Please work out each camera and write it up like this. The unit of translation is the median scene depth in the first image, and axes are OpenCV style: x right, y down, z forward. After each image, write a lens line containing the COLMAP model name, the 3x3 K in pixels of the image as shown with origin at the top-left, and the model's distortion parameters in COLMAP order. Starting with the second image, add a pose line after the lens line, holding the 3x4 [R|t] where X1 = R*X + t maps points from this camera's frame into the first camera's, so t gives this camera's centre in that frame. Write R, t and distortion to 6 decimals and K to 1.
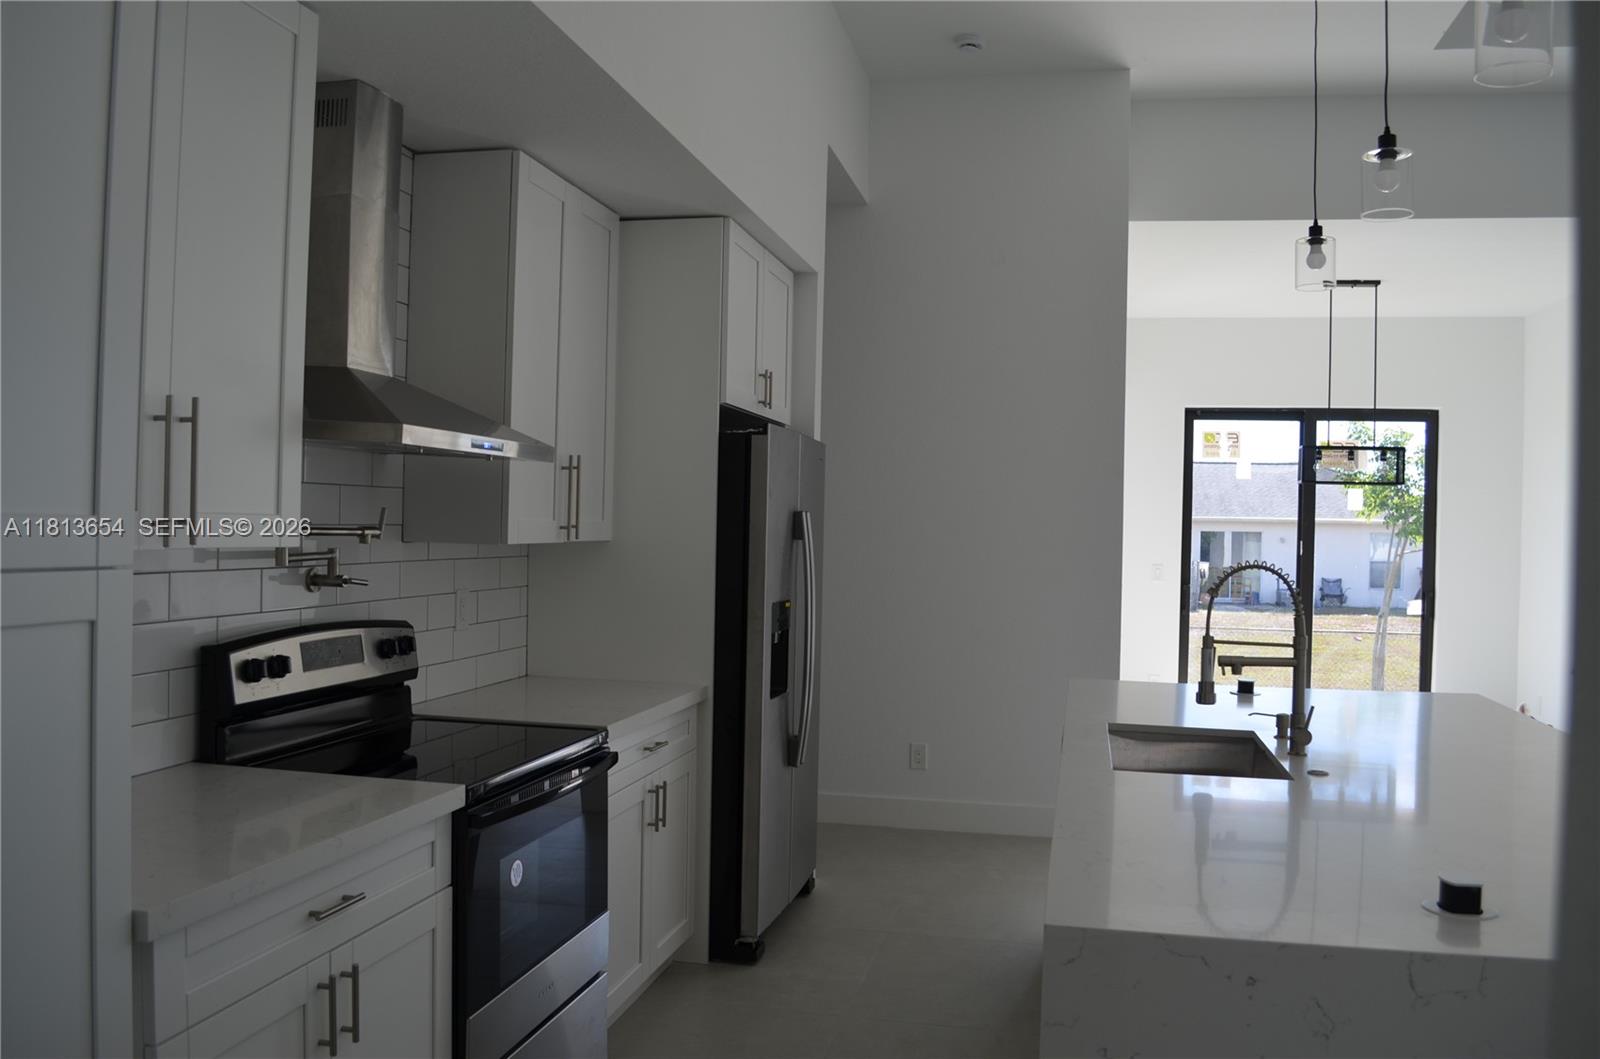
lens RADIAL K [[1248.8, 0, 800.0], [0, 1248.8, 529.5], [0, 0, 1]] dist [-0.084309, 0.000446]
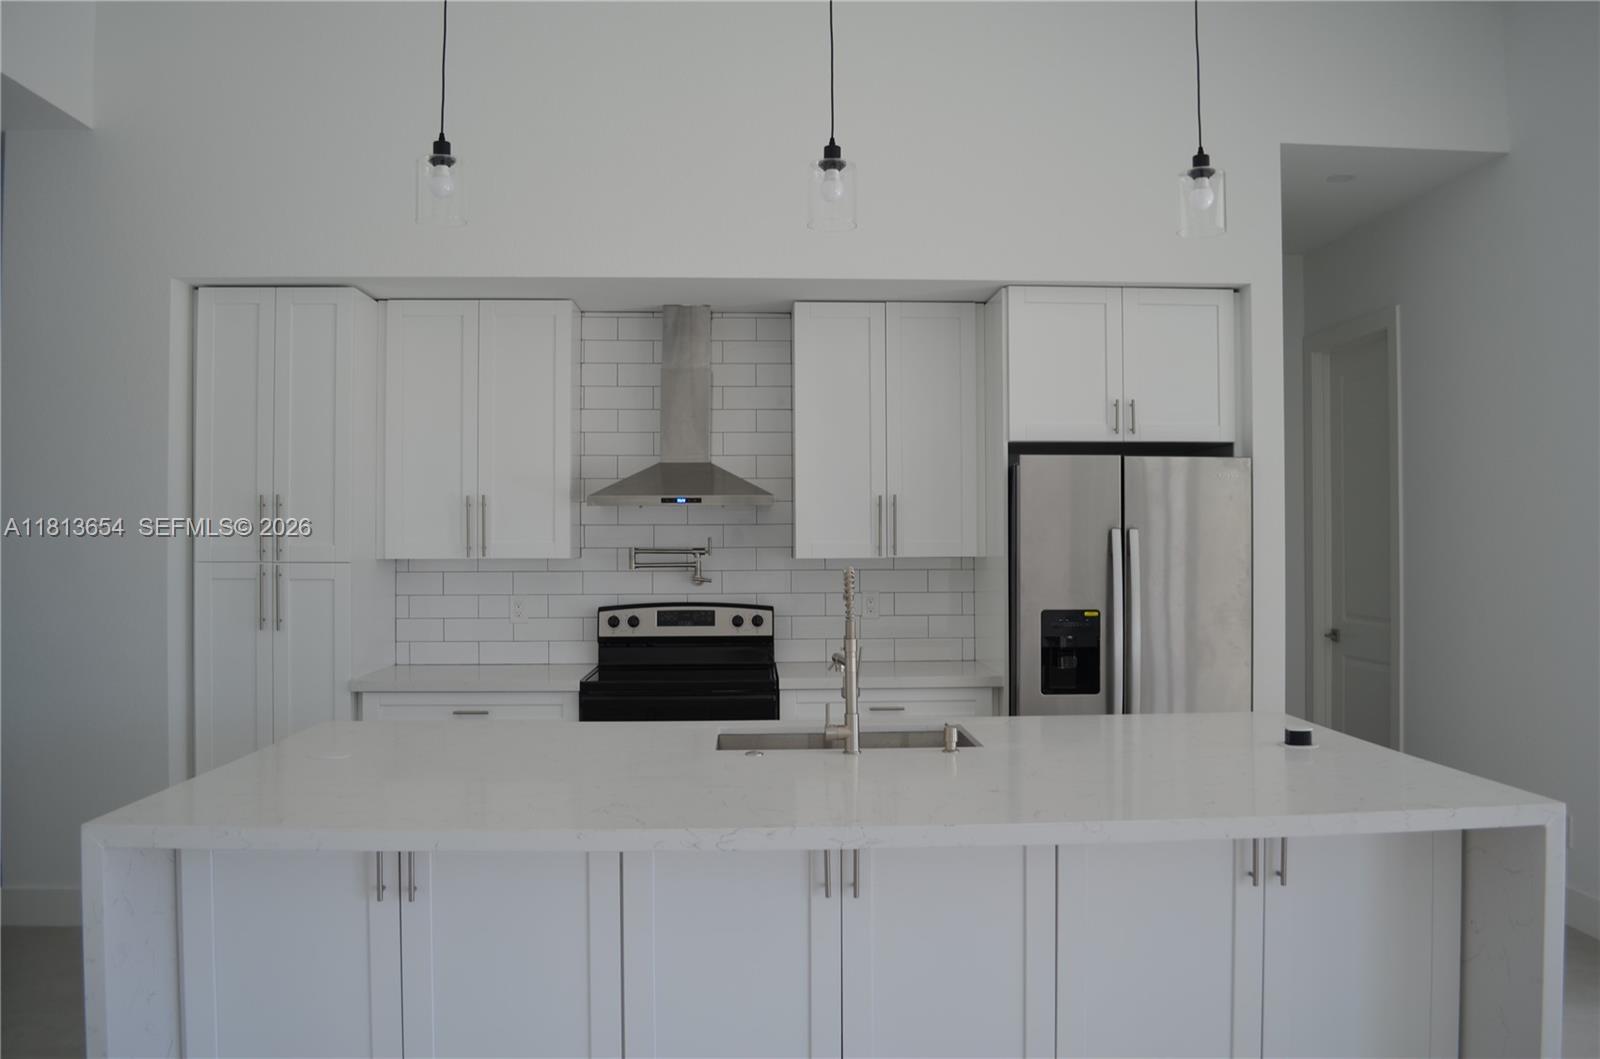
lens RADIAL K [[1248.8, 0, 800.0], [0, 1248.8, 529.5], [0, 0, 1]] dist [-0.084309, 0.000446]
pose [[0.266272, -0.032731, -0.963342, 0.463088], [0.005619, 0.999459, -0.032405, 0.009687], [0.963881, 0.003216, 0.266312, 0.217827]]
